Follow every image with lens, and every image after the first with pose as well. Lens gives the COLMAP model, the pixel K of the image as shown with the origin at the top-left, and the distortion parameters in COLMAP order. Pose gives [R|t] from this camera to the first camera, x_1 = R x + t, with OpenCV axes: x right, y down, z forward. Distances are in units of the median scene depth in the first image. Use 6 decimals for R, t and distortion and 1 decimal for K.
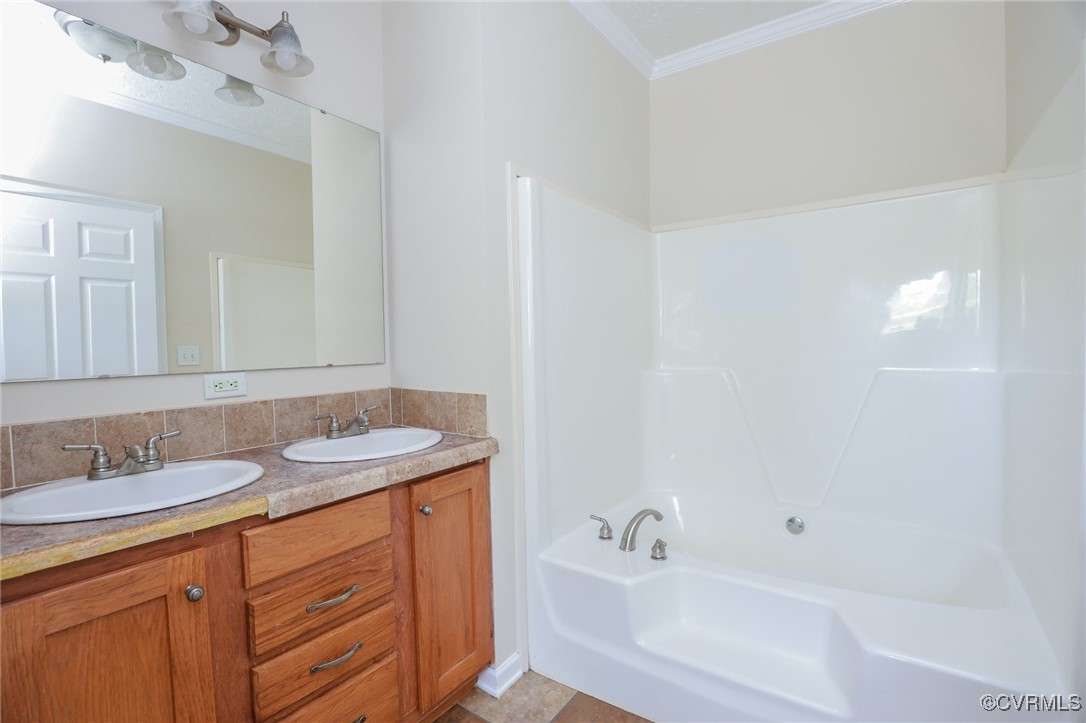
lens RADIAL K [[498.7, 0, 547.8], [0, 498.7, 366.3], [0, 0, 1]] dist [-0.025793, 0.002096]
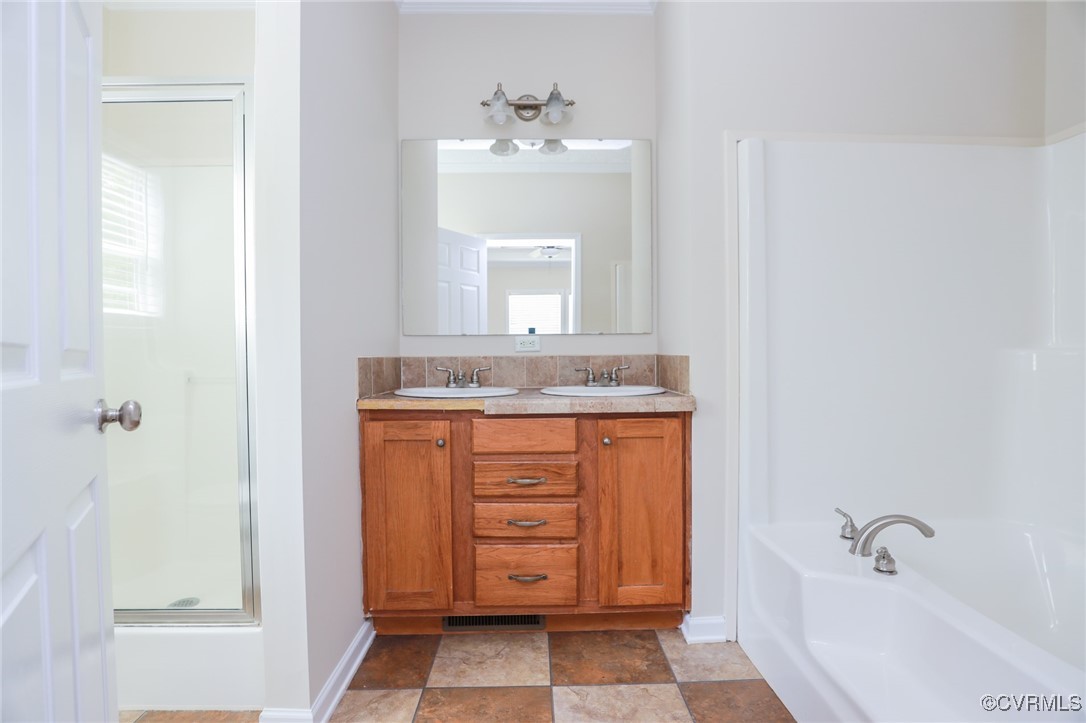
lens RADIAL K [[498.7, 0, 543.9], [0, 498.7, 365.5], [0, 0, 1]] dist [-0.025793, 0.002096]
pose [[0.595004, 0.029274, -0.803189, 0.650859], [-0.036857, 0.999279, 0.009117, 0.094343], [0.802877, 0.024178, 0.595654, 0.127948]]
